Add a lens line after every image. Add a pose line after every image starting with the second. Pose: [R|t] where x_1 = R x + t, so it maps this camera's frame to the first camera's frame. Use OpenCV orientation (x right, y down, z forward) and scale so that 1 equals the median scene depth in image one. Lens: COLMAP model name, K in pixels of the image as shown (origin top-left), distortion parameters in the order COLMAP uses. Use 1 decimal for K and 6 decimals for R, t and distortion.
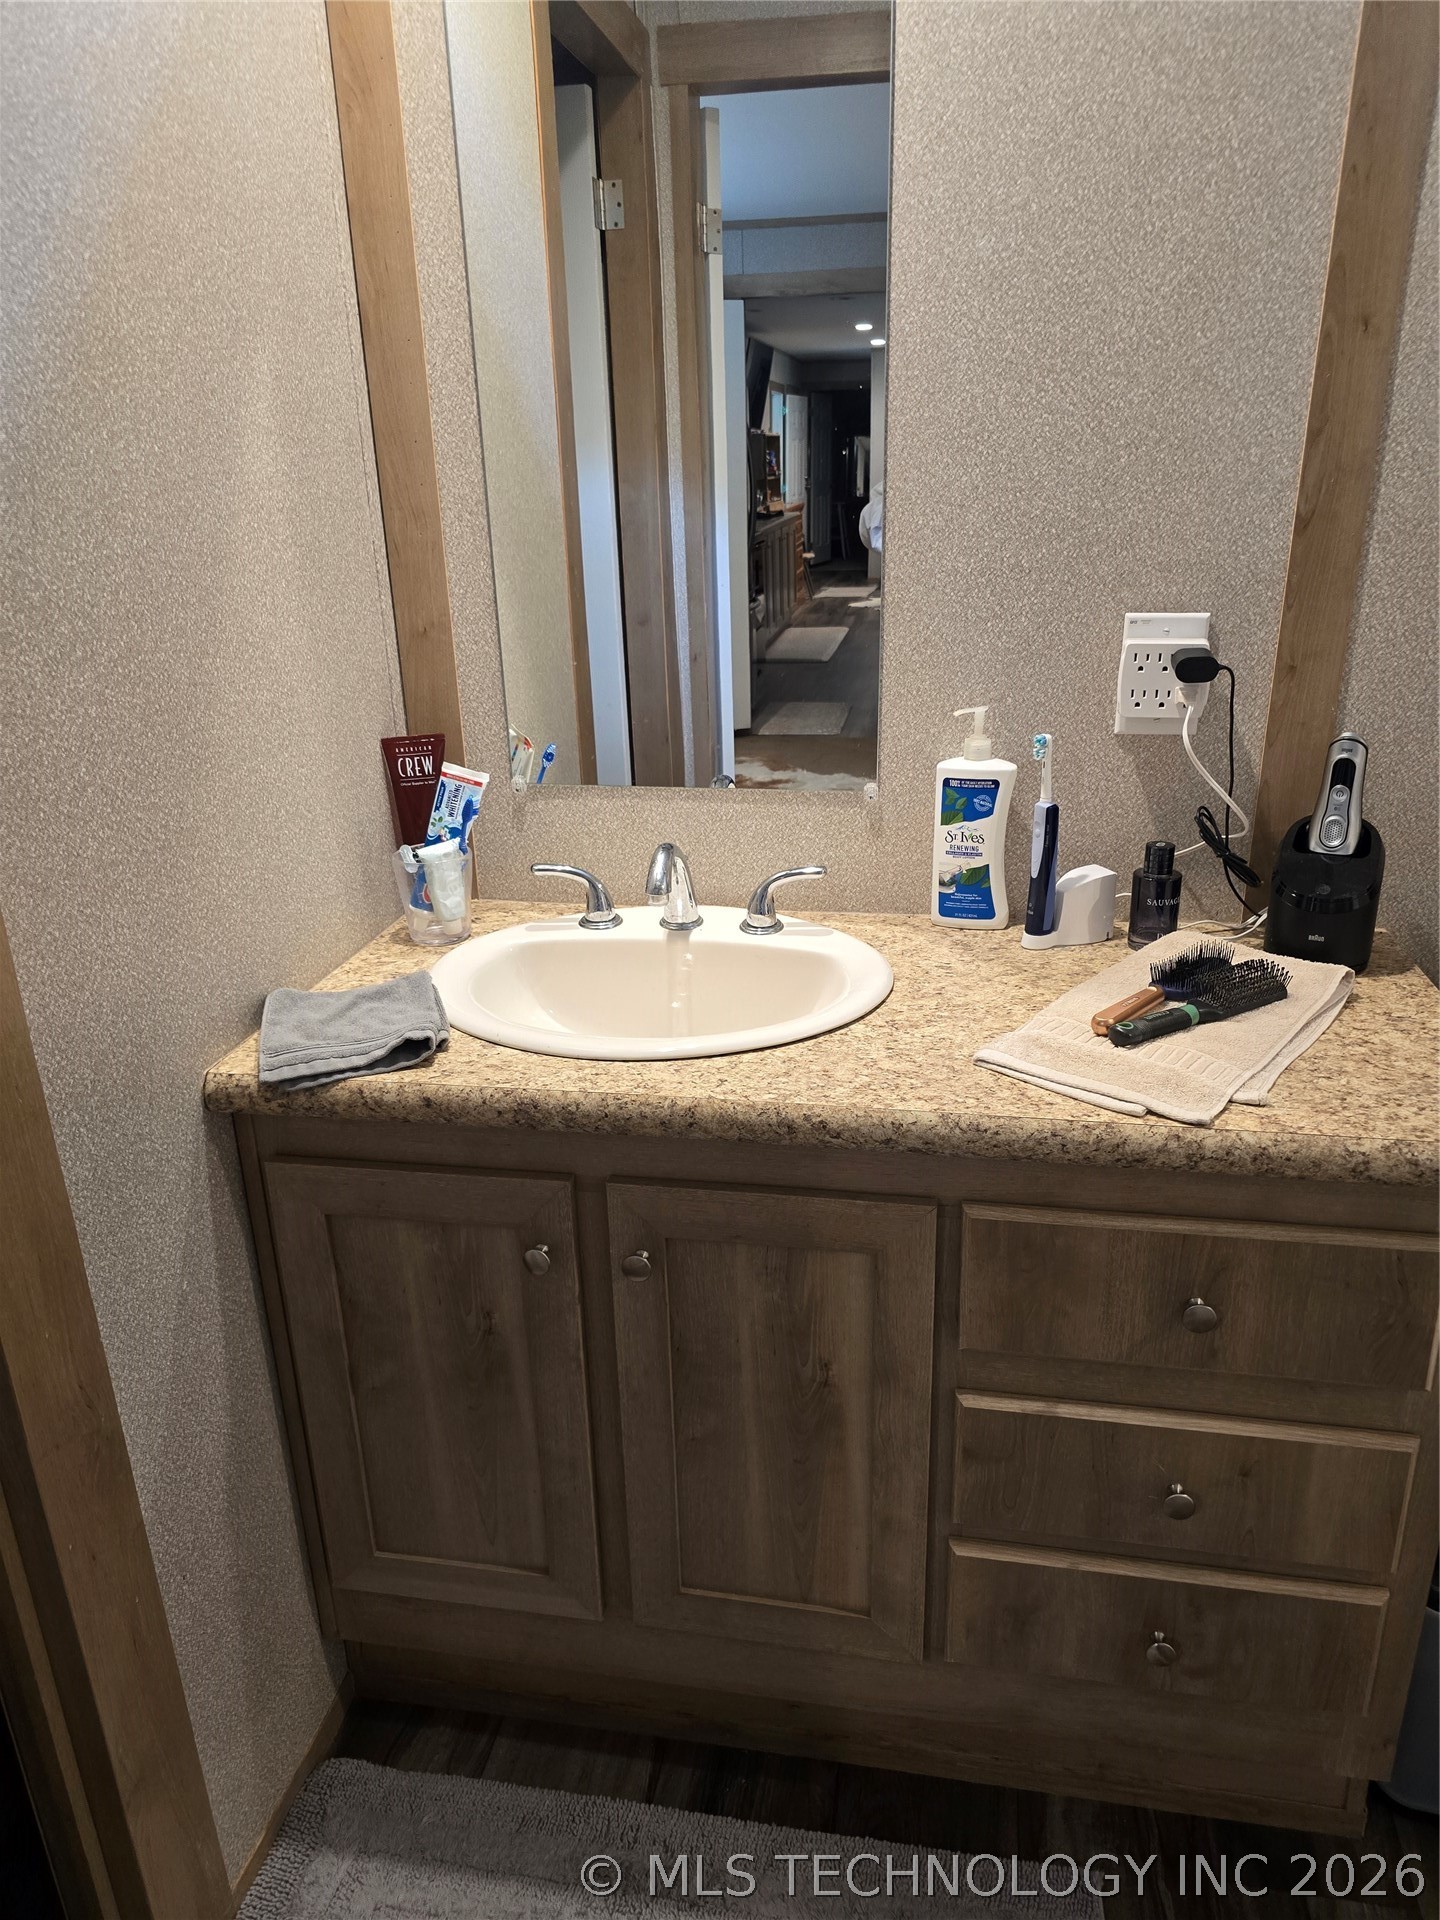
lens RADIAL K [[1301.4, 0, 724.5], [0, 1301.4, 960.7], [0, 0, 1]] dist [0.044492, -0.034550]
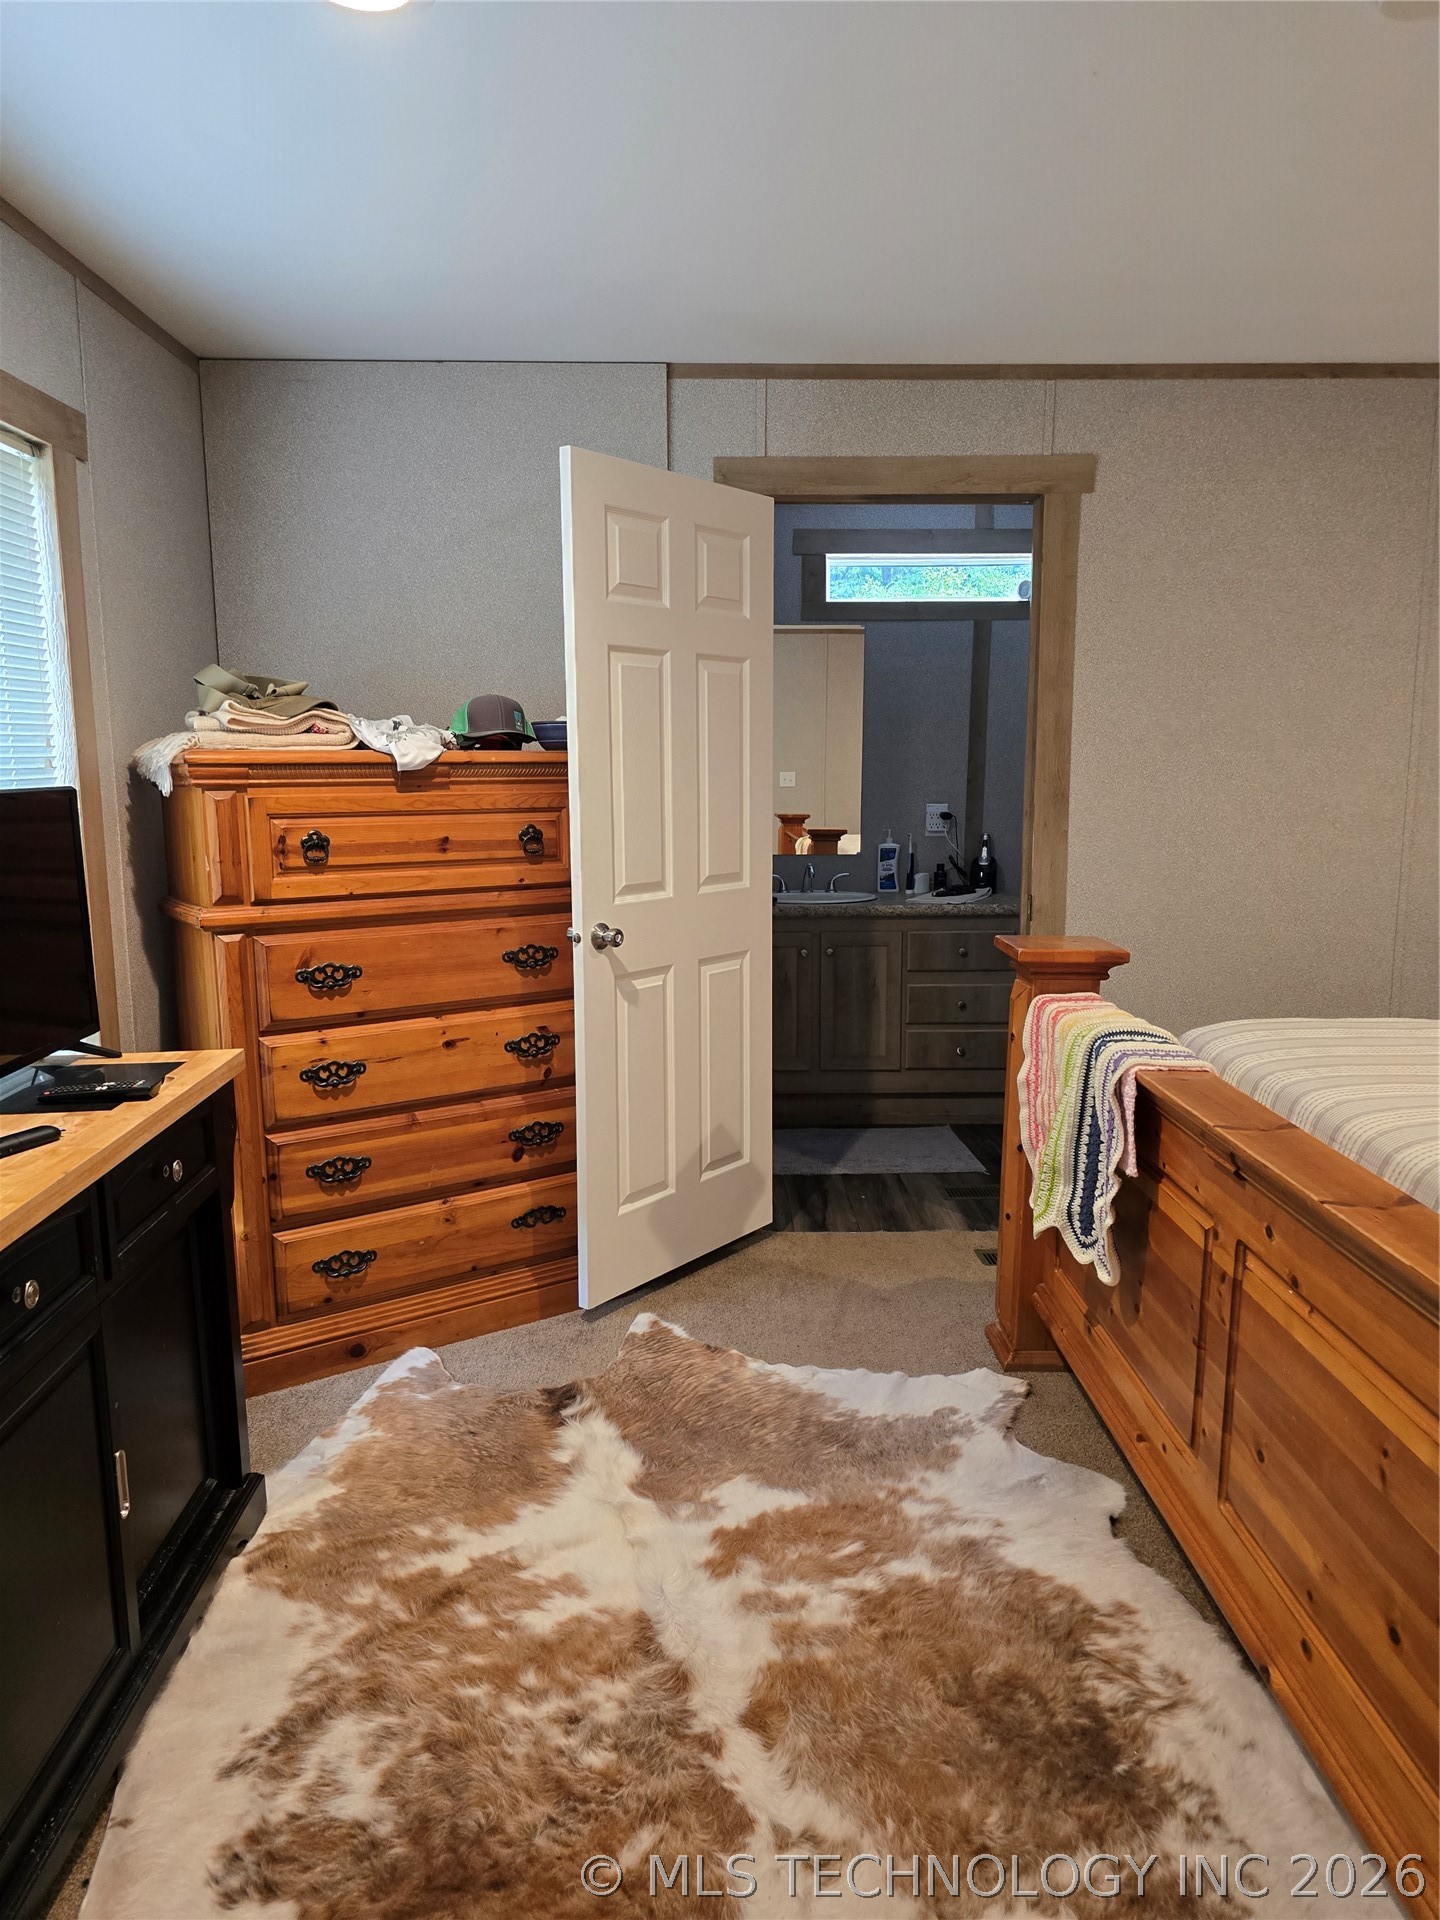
lens RADIAL K [[1301.4, 0, 722.2], [0, 1301.4, 960.4], [0, 0, 1]] dist [0.044492, -0.034550]
pose [[0.978160, -0.004932, 0.207796, -1.040055], [0.049687, 0.976283, -0.210721, 0.926291], [-0.201828, 0.216443, 0.955206, -2.338685]]
